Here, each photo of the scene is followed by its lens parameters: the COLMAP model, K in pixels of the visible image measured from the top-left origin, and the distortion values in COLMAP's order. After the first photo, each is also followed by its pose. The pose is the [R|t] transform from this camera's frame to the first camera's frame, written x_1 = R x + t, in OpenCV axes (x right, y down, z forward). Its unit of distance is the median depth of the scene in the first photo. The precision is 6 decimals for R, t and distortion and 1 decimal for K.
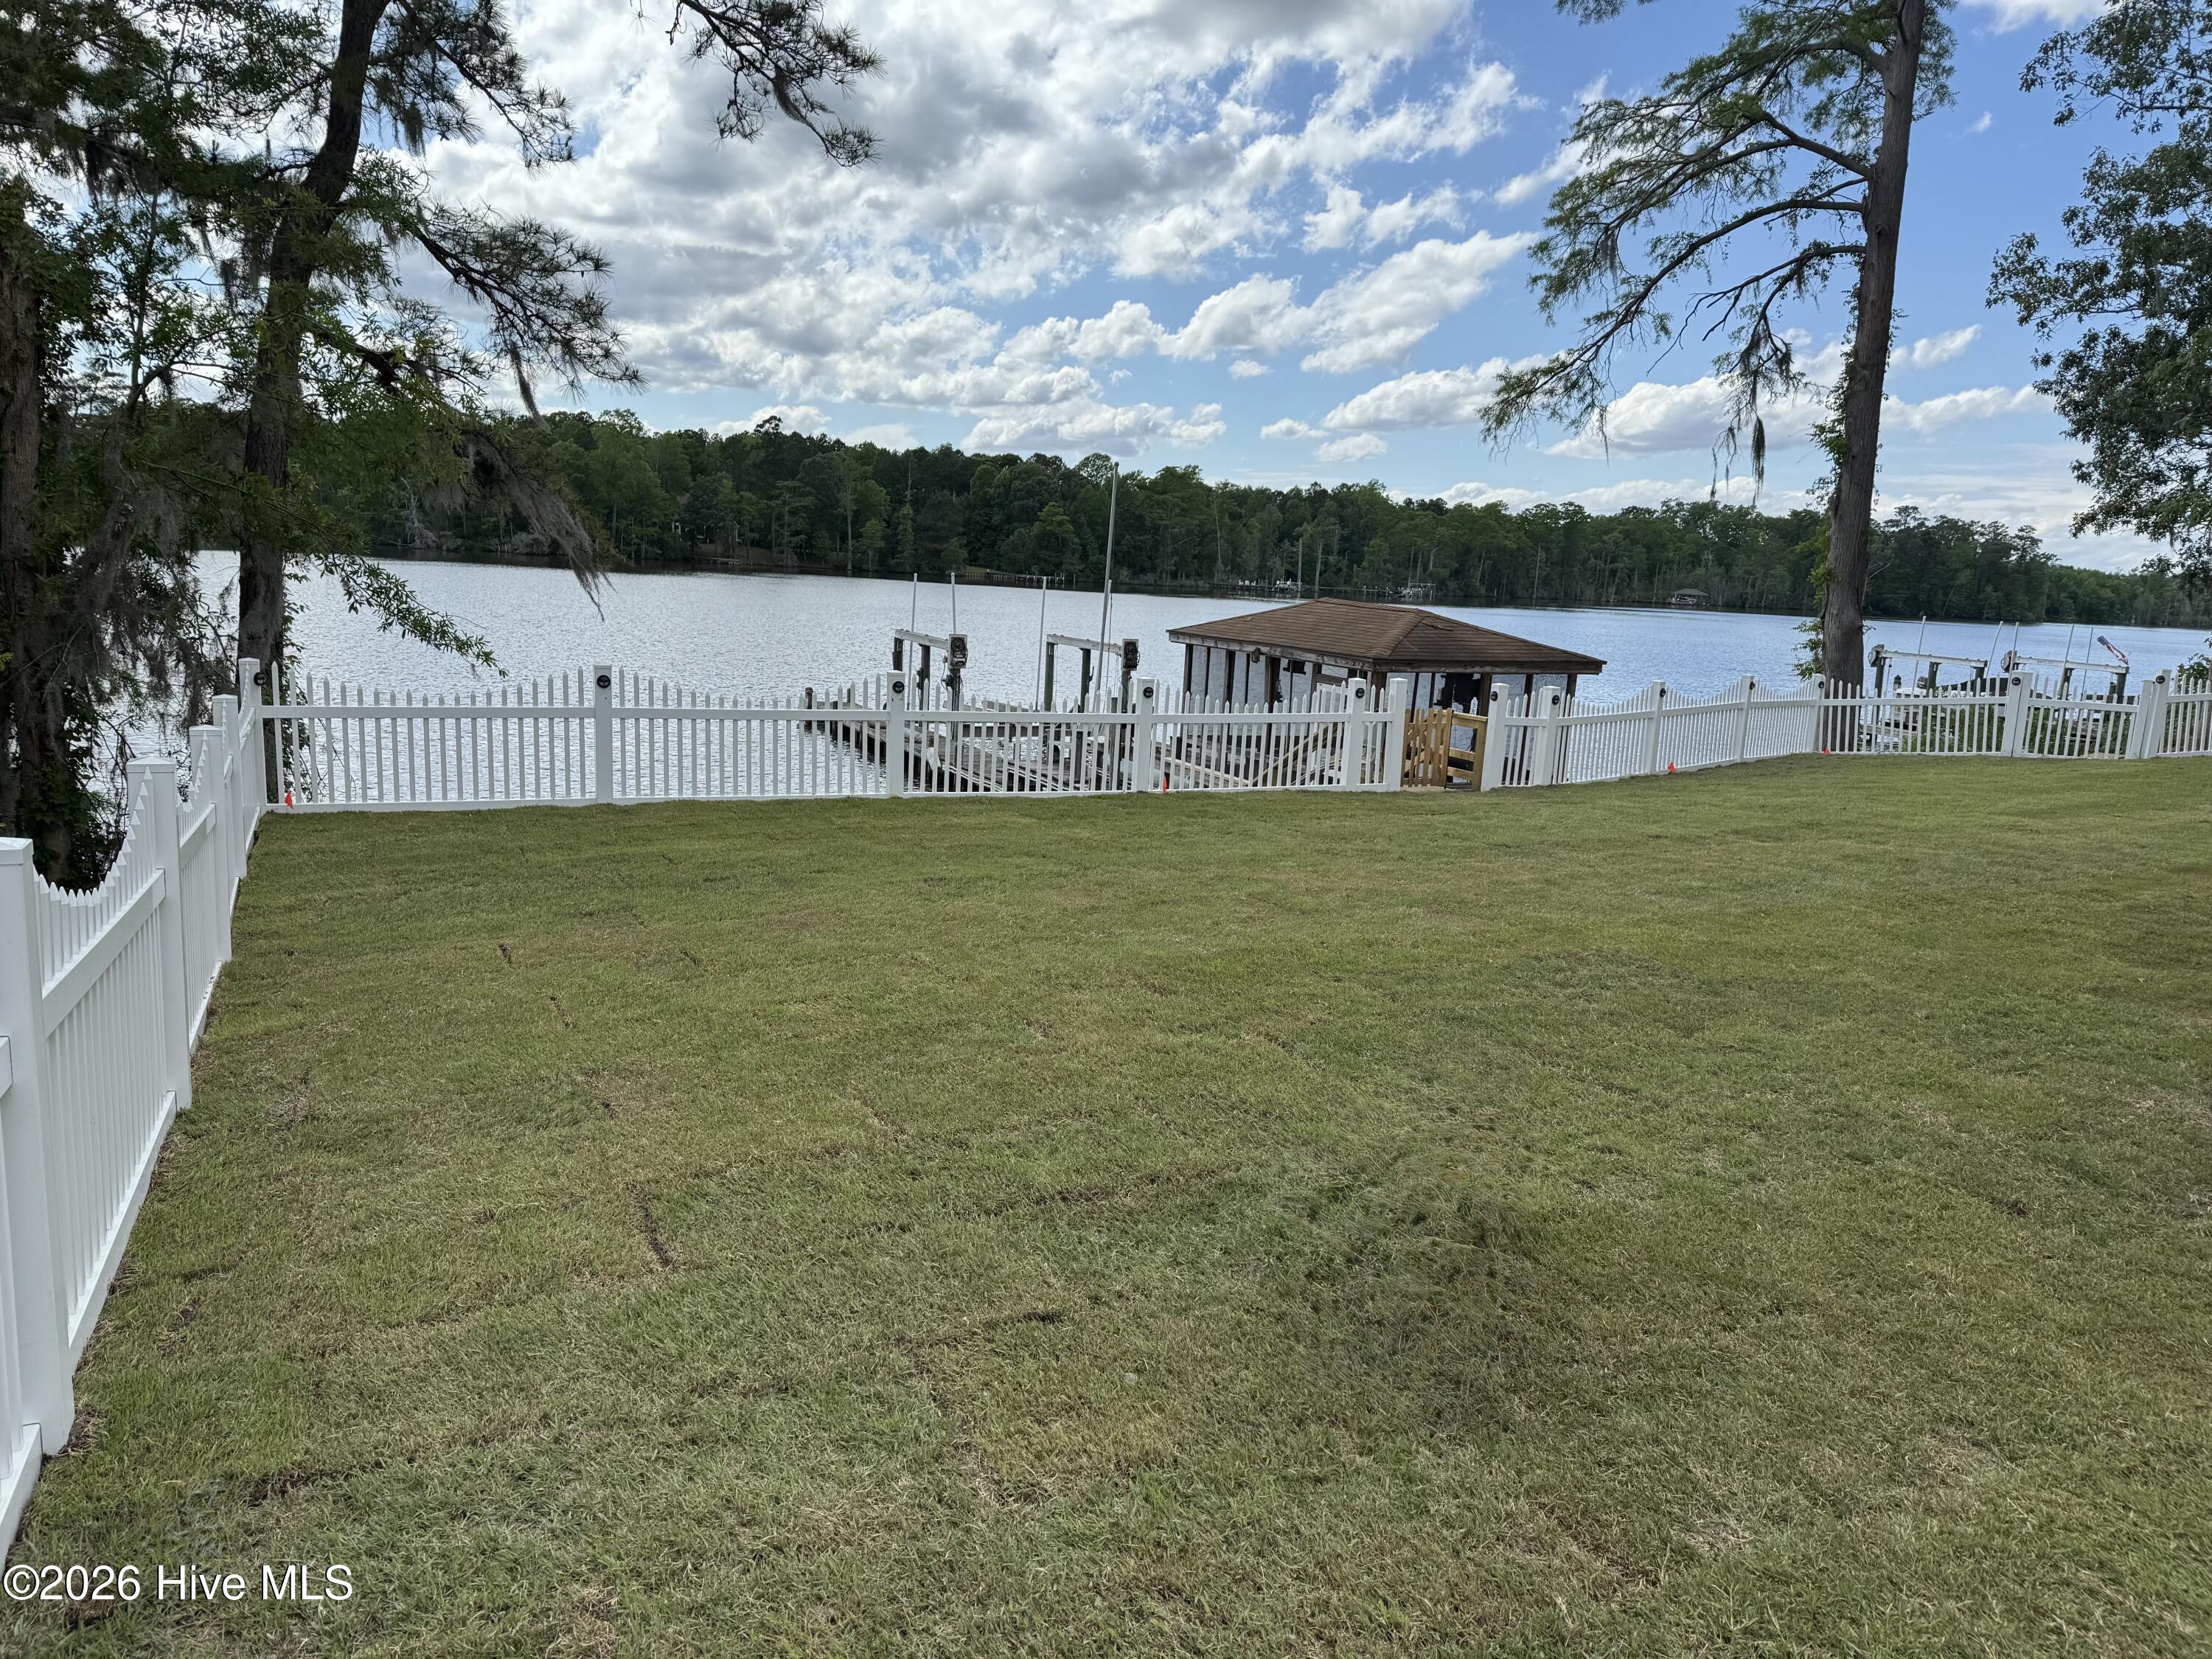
lens RADIAL K [[1579.4, 0, 1118.0], [0, 1579.4, 823.6], [0, 0, 1]] dist [0.050167, -0.029542]
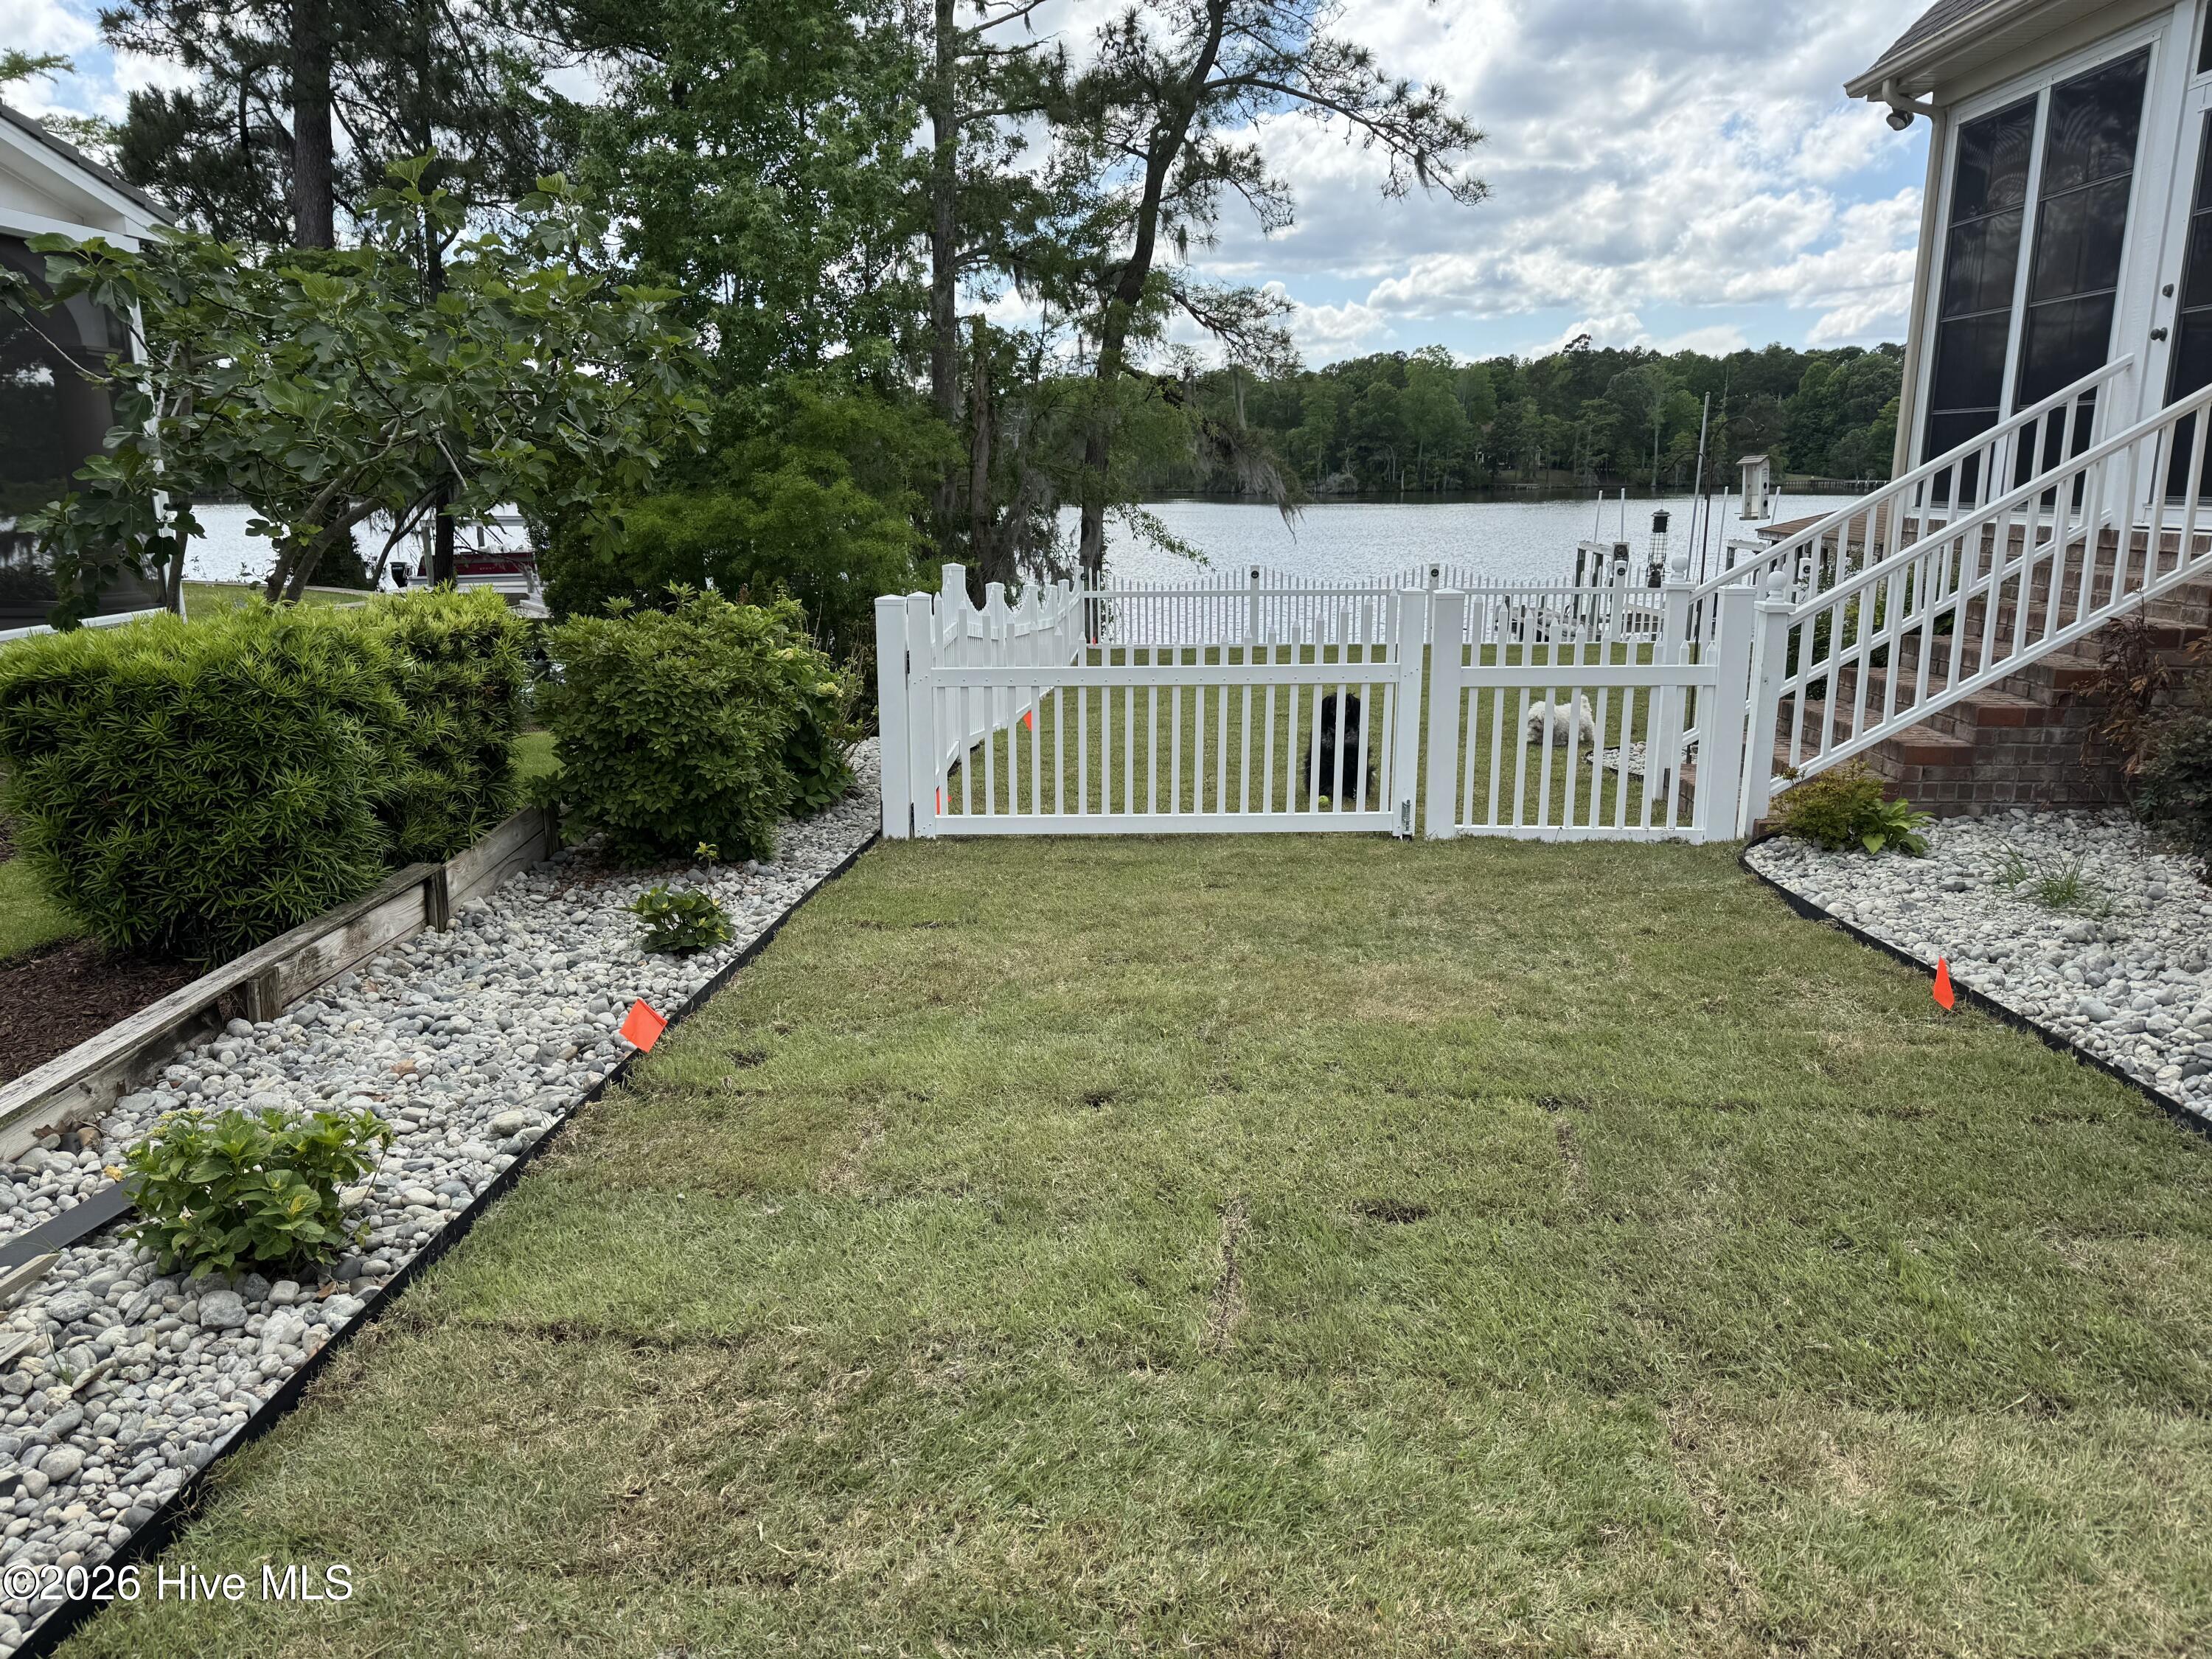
lens RADIAL K [[1579.4, 0, 1118.0], [0, 1579.4, 823.6], [0, 0, 1]] dist [0.050167, -0.029542]
pose [[0.877524, 0.048082, -0.477116, 0.068636], [-0.025814, 0.998254, 0.053122, 0.017024], [0.478838, -0.034300, 0.877233, -0.106604]]
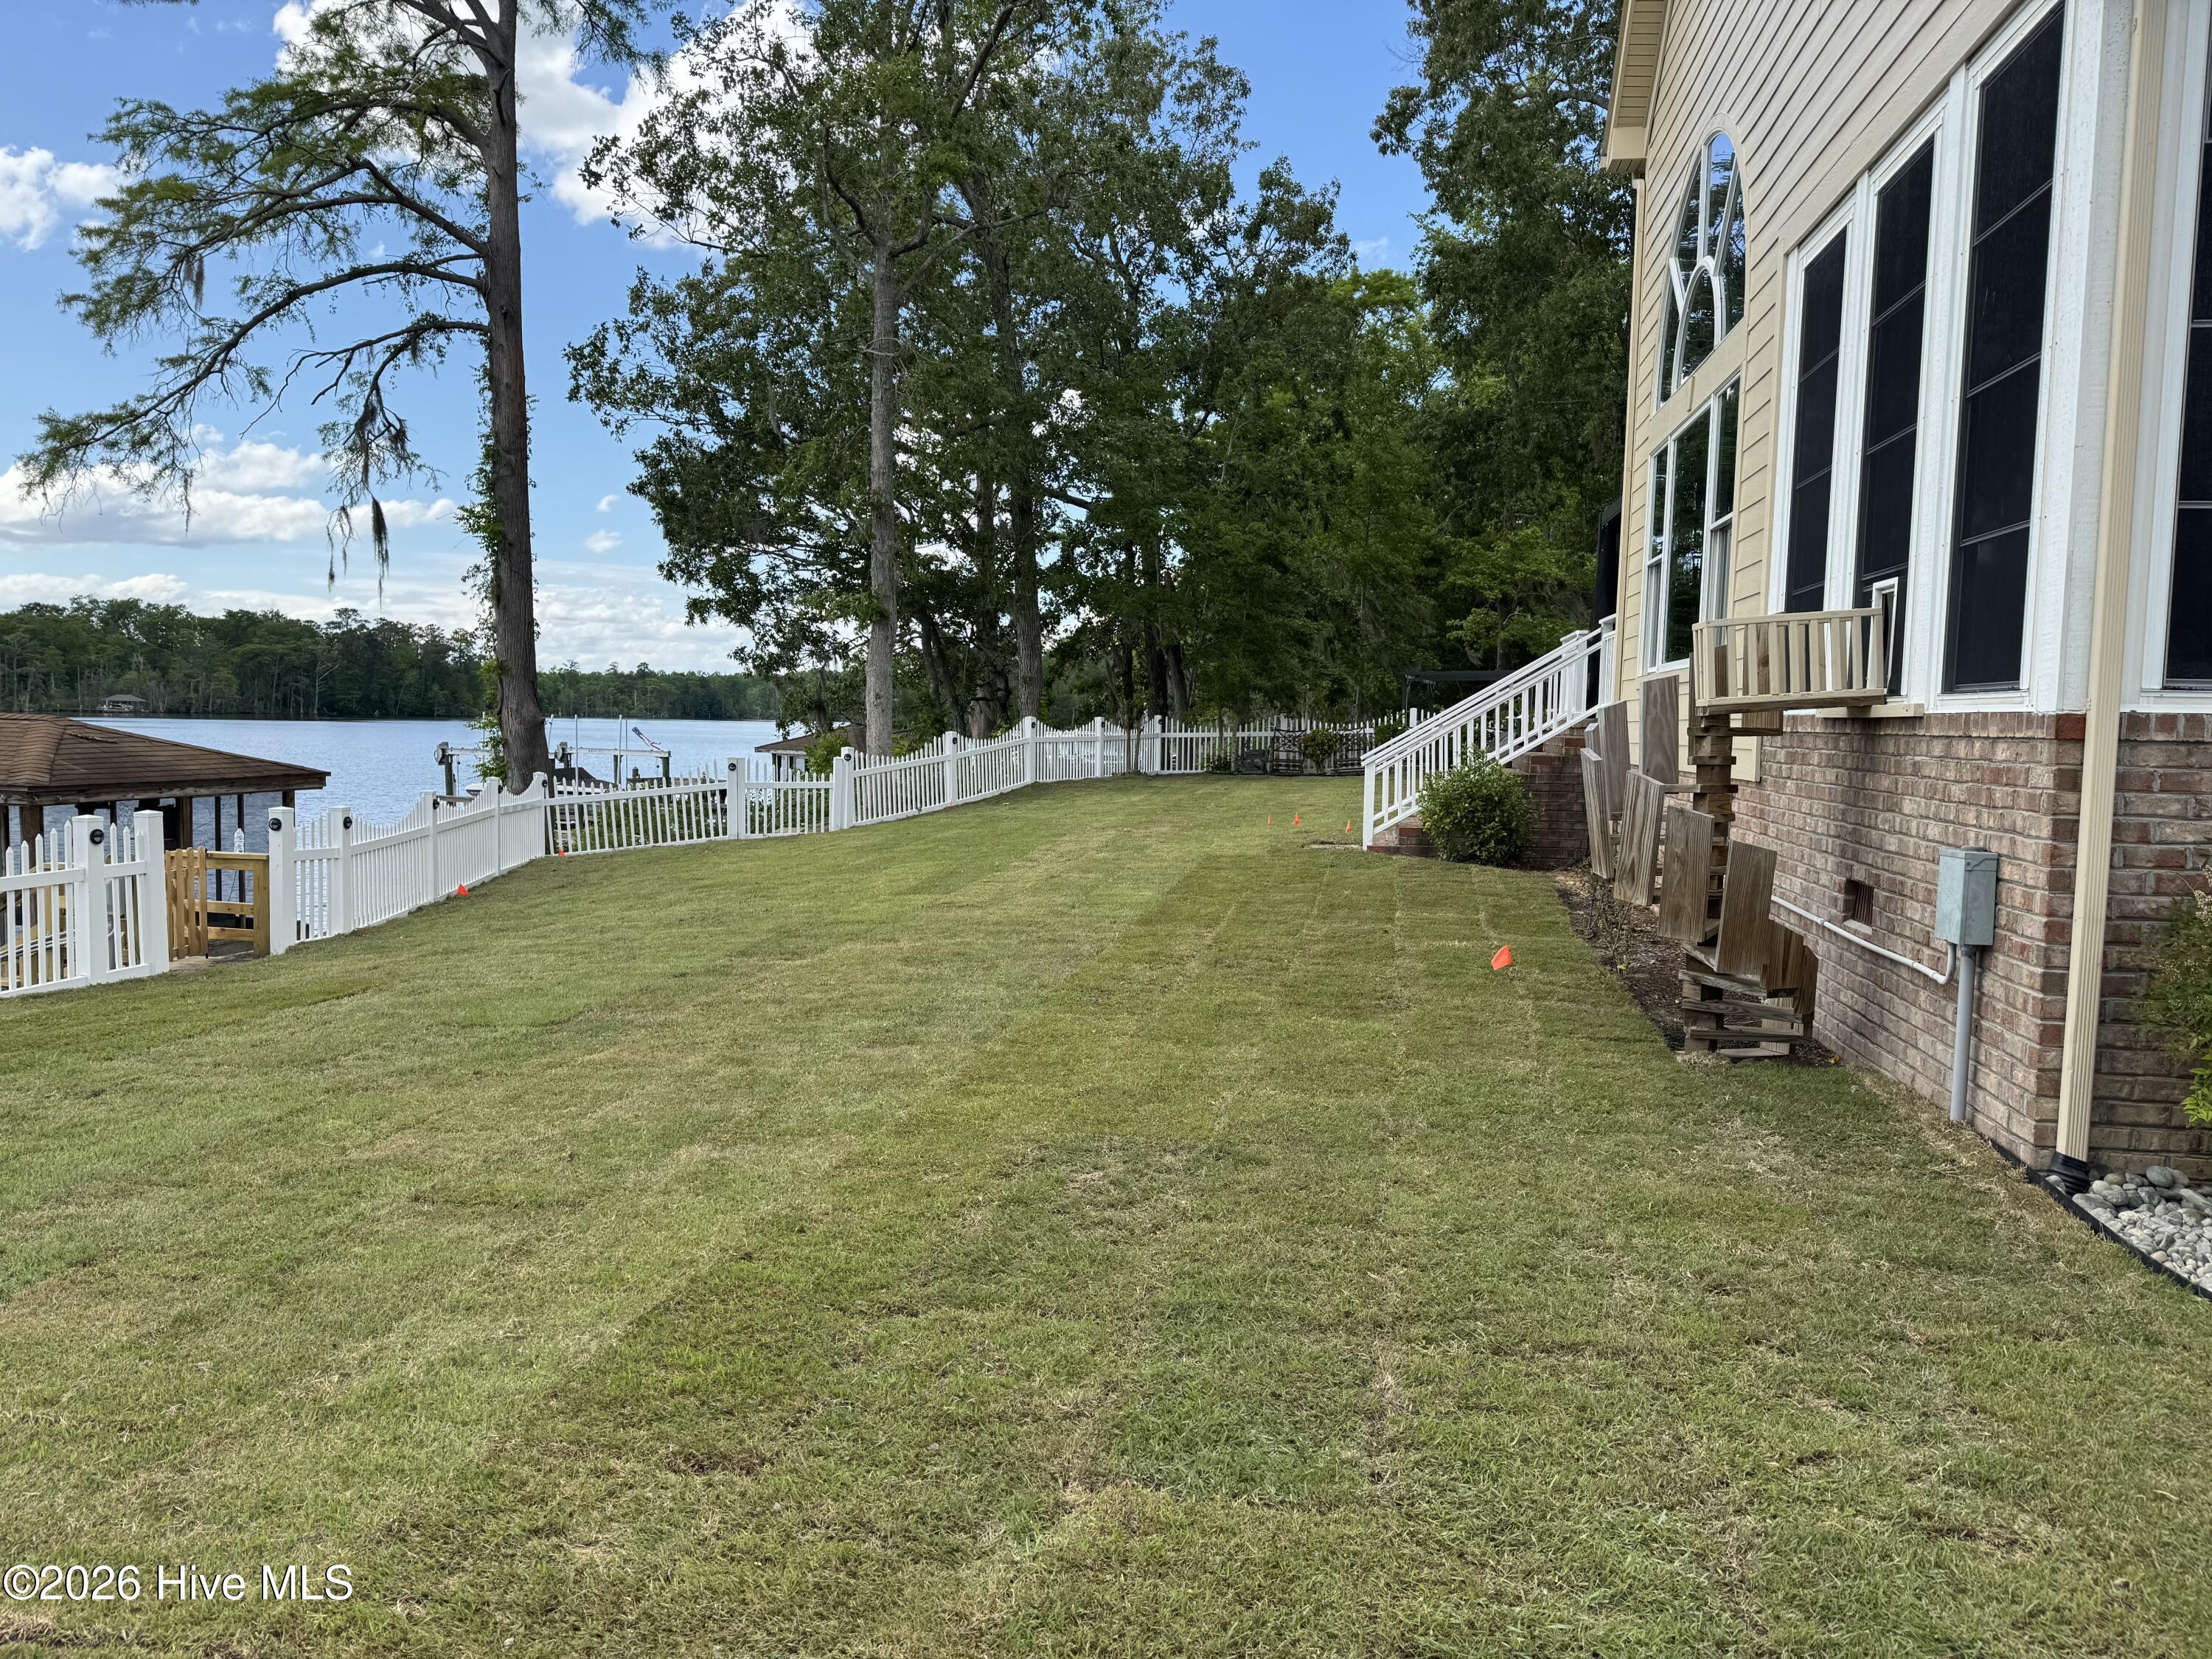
lens RADIAL K [[1579.4, 0, 1118.0], [0, 1579.4, 823.6], [0, 0, 1]] dist [0.050167, -0.029542]
pose [[0.624927, -0.094498, 0.774943, -0.061524], [0.142737, 0.989745, 0.005585, -0.017492], [-0.767523, 0.107123, 0.632007, 0.135031]]
